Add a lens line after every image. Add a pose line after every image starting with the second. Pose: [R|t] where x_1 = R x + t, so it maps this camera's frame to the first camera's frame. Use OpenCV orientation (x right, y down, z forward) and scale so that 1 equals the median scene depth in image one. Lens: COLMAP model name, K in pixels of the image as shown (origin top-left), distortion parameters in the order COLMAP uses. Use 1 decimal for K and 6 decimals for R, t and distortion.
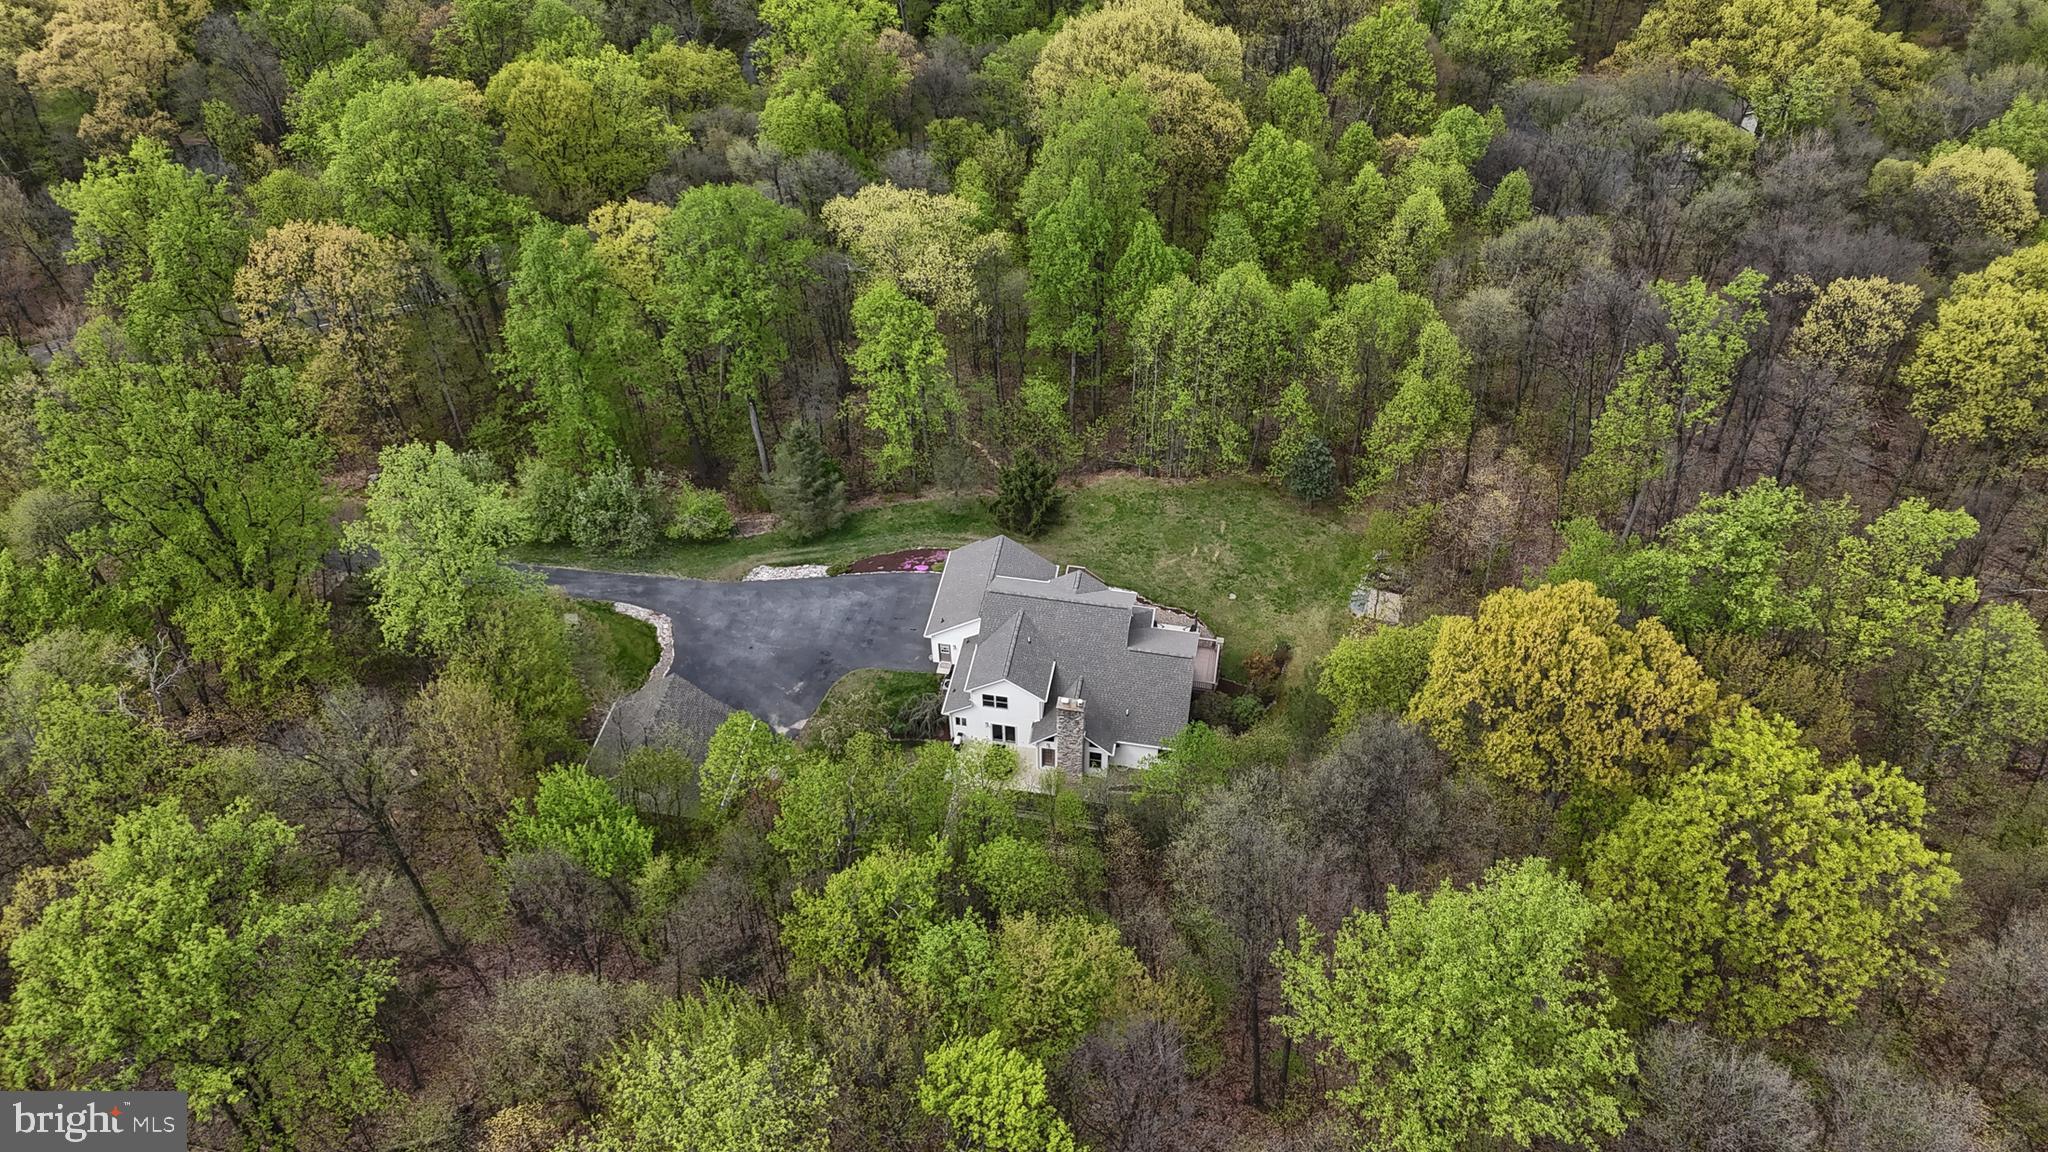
lens RADIAL K [[1525.9, 0, 1024.8], [0, 1525.9, 566.4], [0, 0, 1]] dist [0.034823, -0.018169]
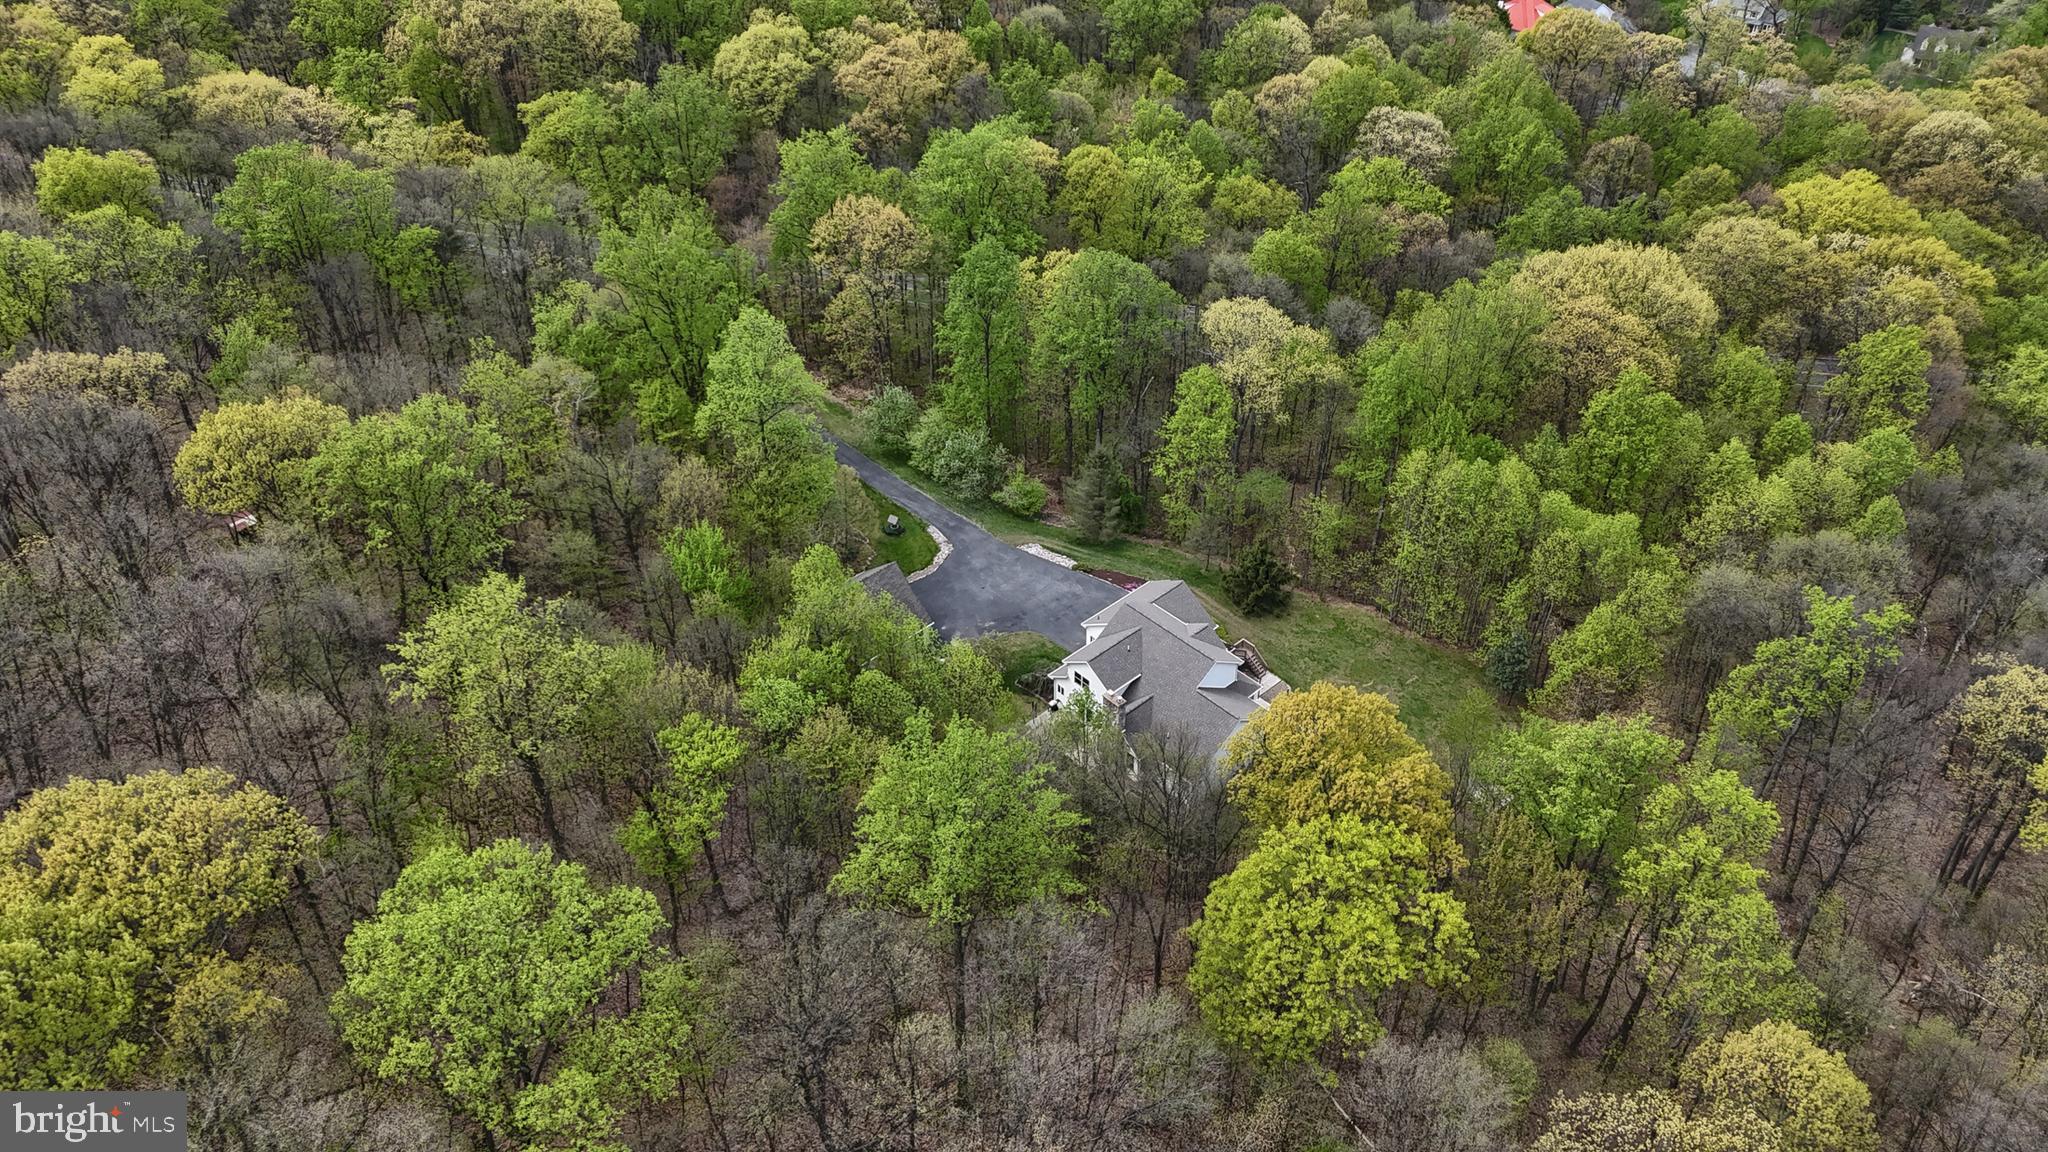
lens RADIAL K [[1525.9, 0, 1017.3], [0, 1525.9, 581.5], [0, 0, 1]] dist [0.034823, -0.018169]
pose [[0.796549, 0.384367, -0.466660, 0.417553], [-0.431079, 0.902284, 0.007354, 0.025691], [0.423887, 0.195309, 0.884406, -0.111011]]
